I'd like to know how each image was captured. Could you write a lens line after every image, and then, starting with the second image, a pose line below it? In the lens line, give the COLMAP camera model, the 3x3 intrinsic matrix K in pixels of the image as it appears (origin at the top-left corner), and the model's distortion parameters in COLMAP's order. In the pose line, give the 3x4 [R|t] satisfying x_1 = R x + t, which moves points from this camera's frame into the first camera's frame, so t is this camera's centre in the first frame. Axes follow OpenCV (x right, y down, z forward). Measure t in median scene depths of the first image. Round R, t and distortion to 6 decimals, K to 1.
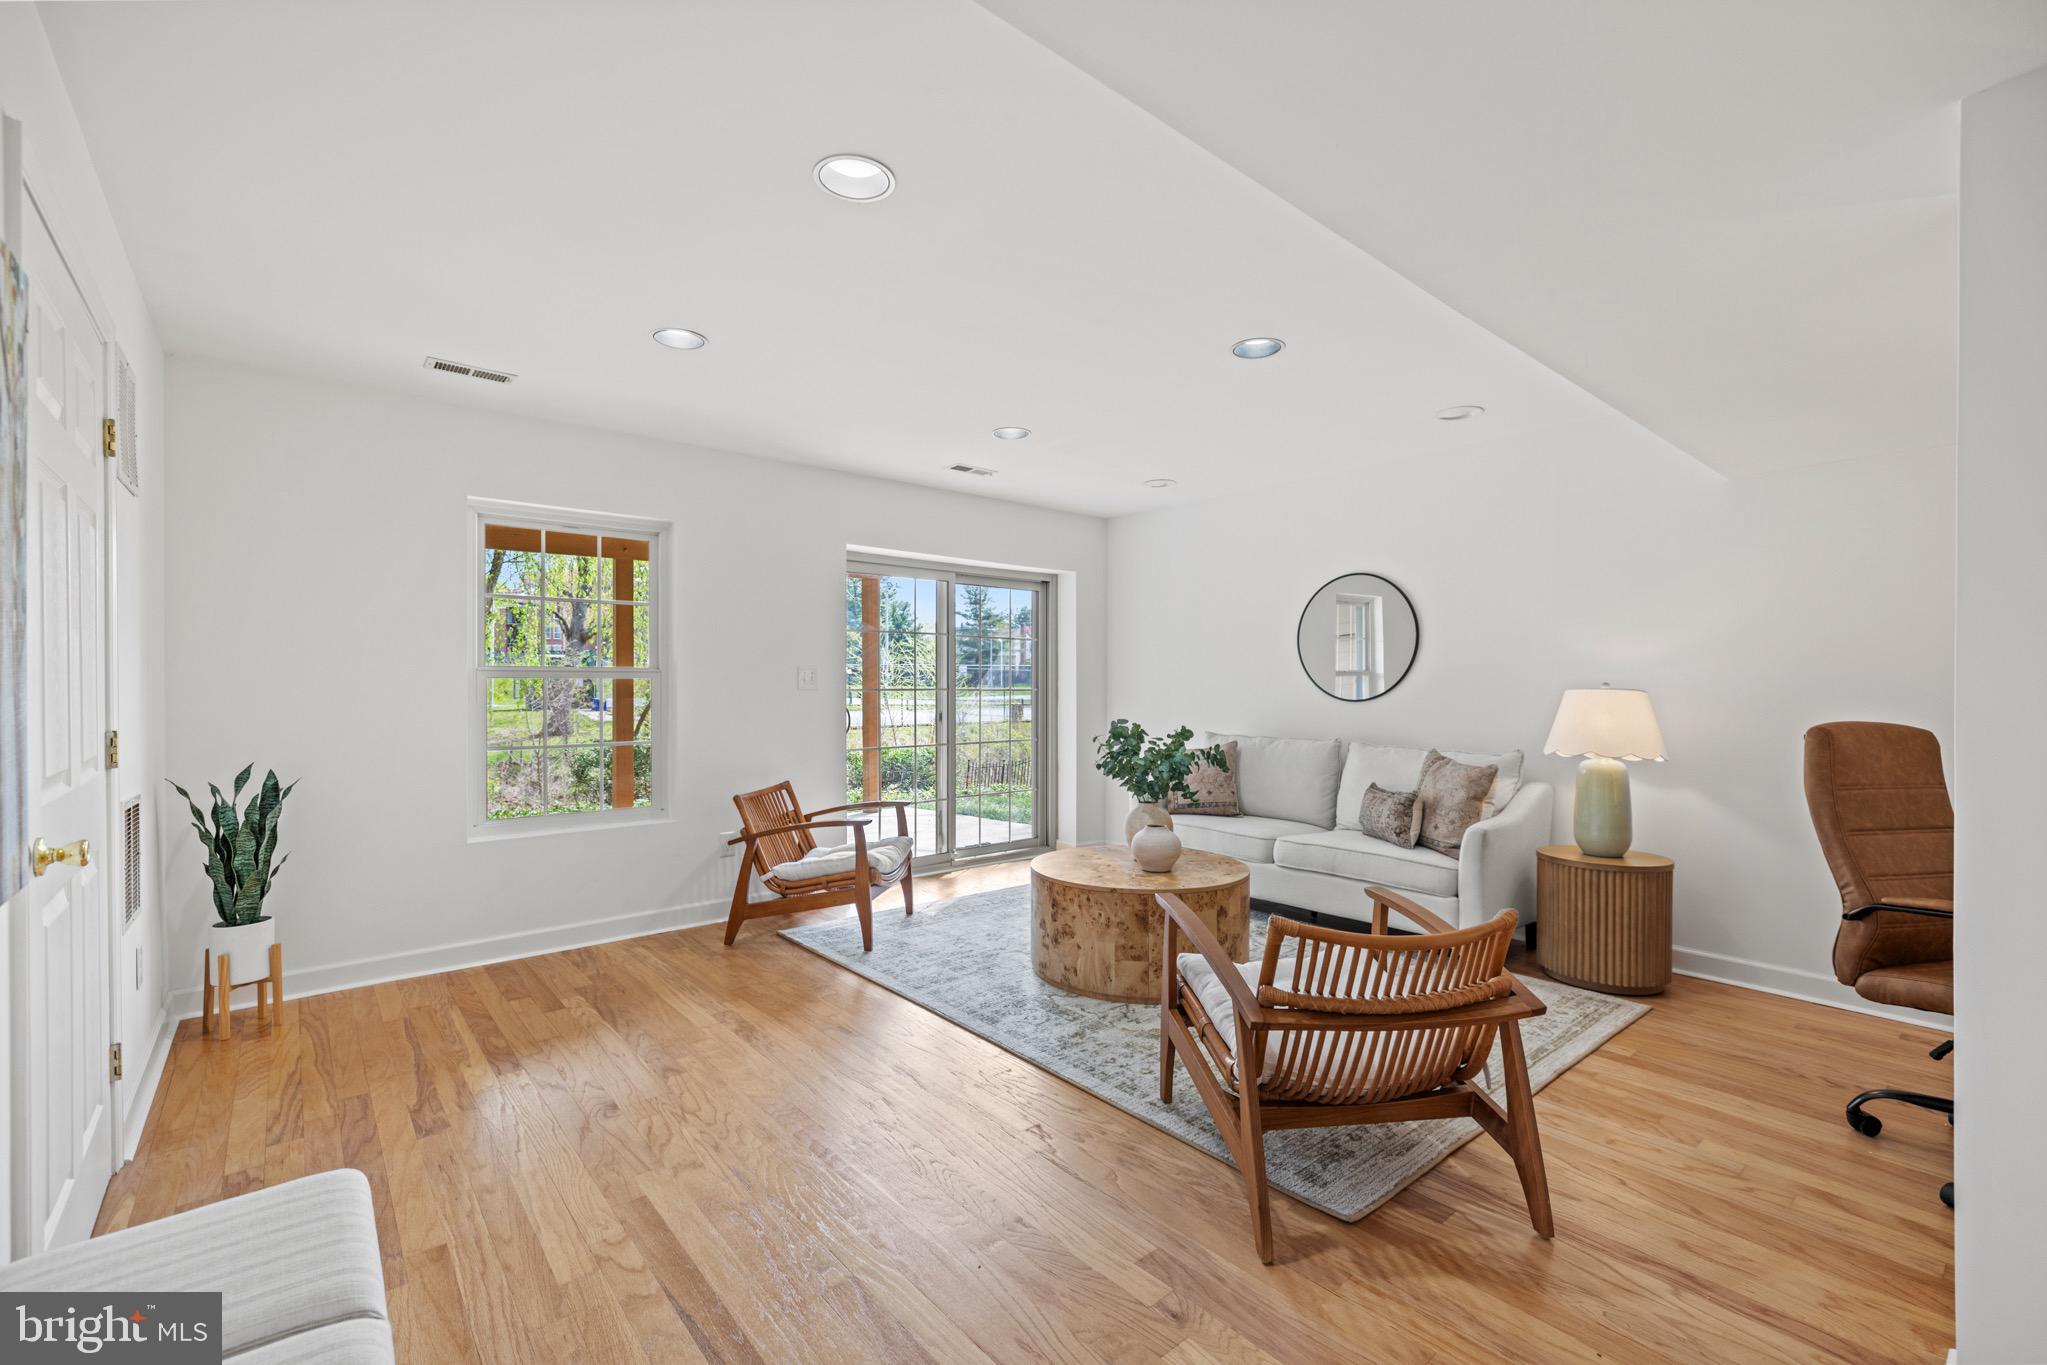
lens RADIAL K [[871.7, 0, 1022.1], [0, 871.7, 688.1], [0, 0, 1]] dist [0.002806, 0.000047]
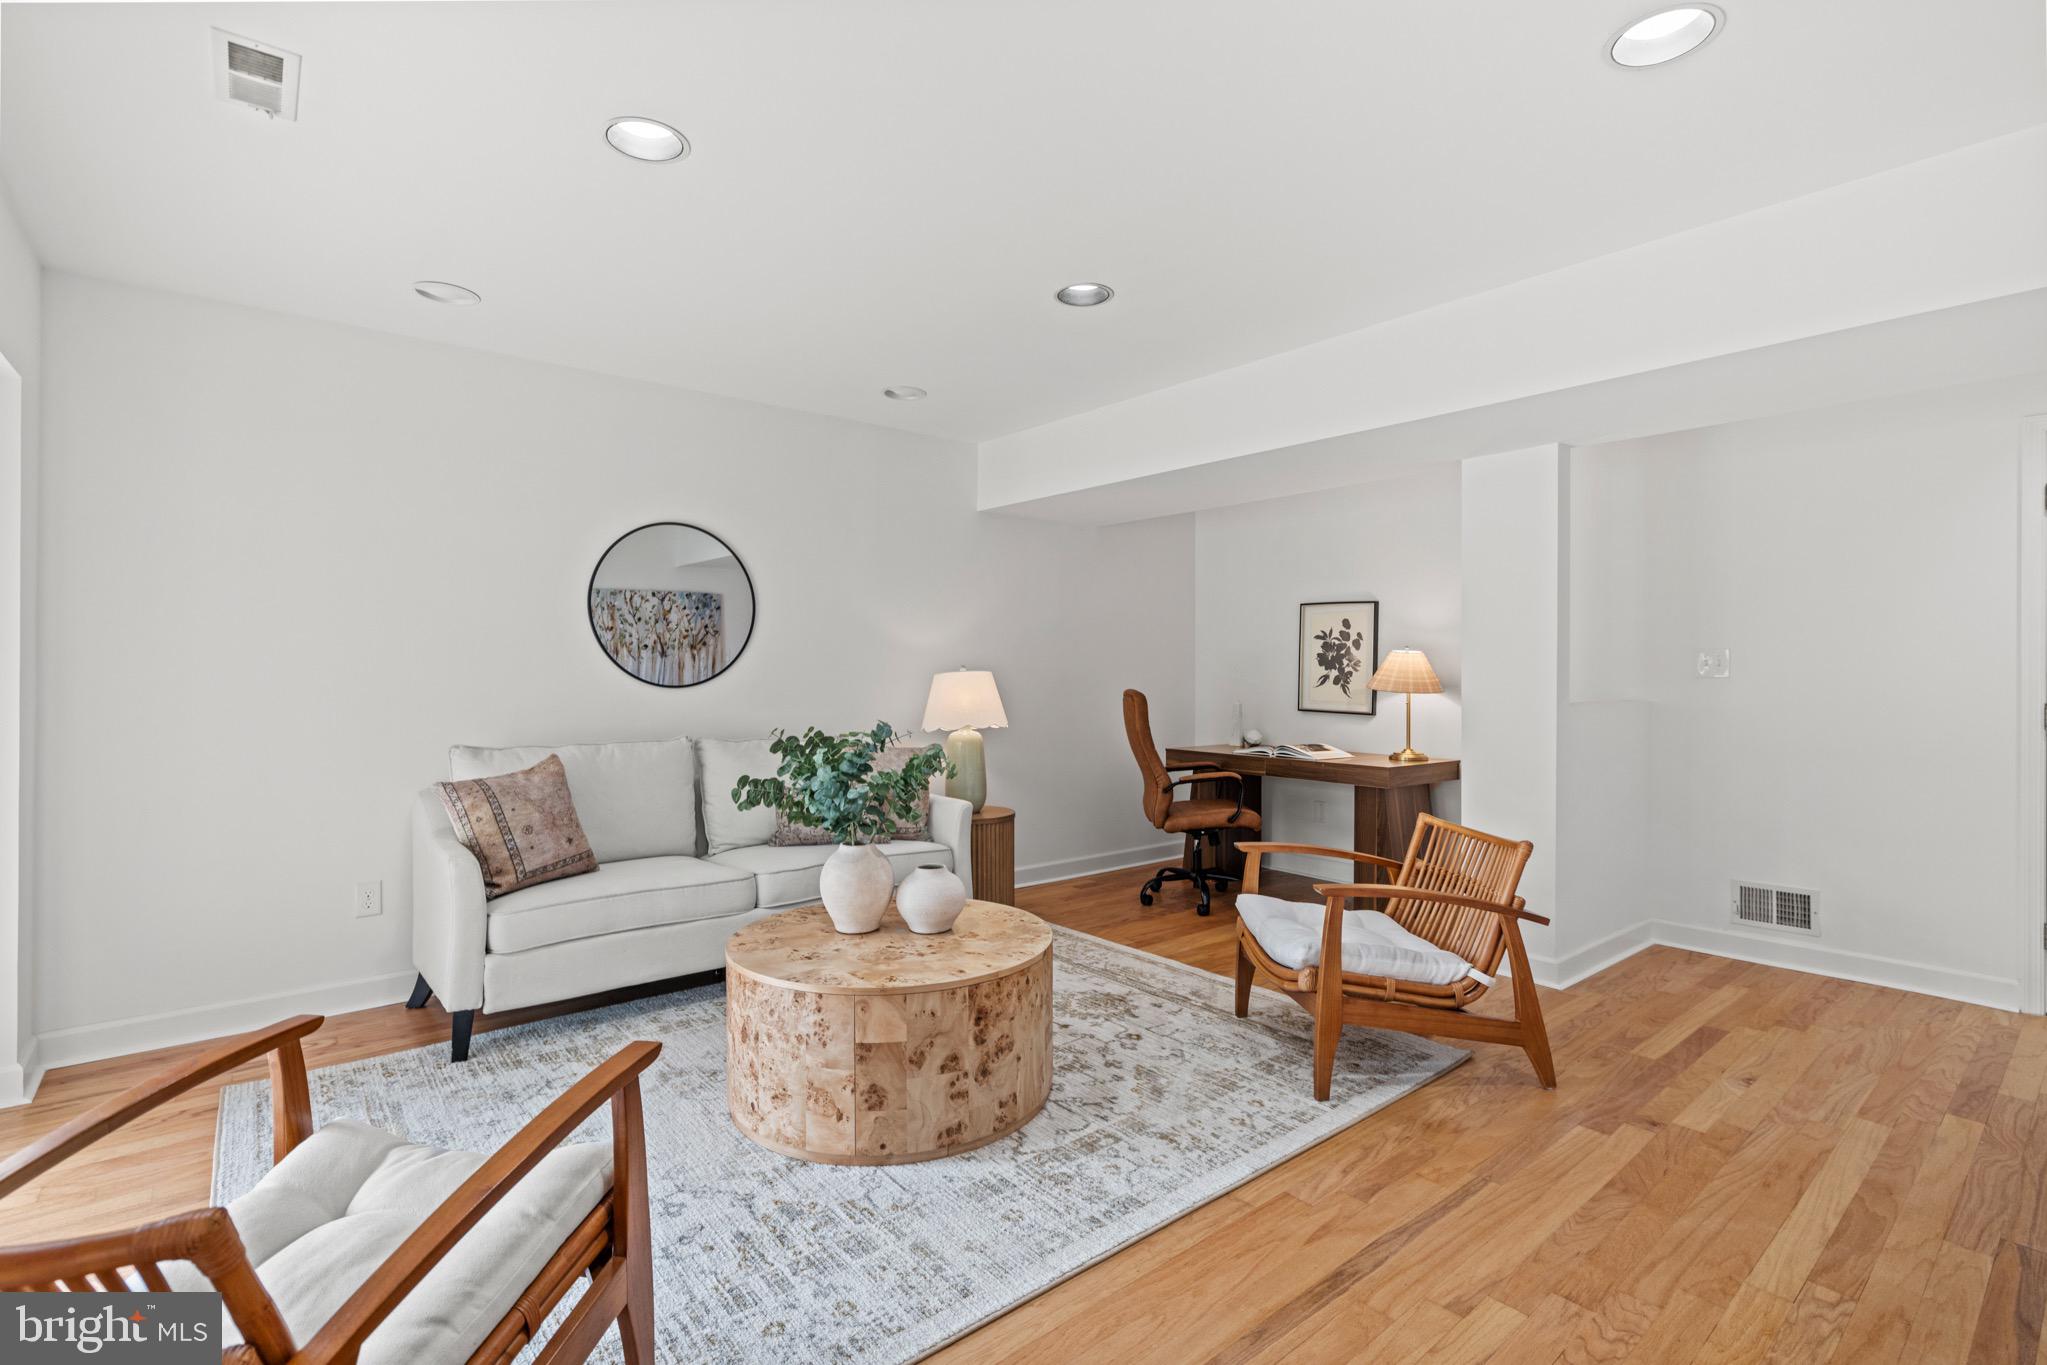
lens RADIAL K [[953.1, 0, 1021.1], [0, 953.1, 675.2], [0, 0, 1]] dist [-0.005553, -0.000345]
pose [[0.007131, -0.009932, 0.999925, -0.658775], [0.000814, 0.999950, 0.009926, -0.004827], [-0.999974, 0.000743, 0.007139, 0.986516]]
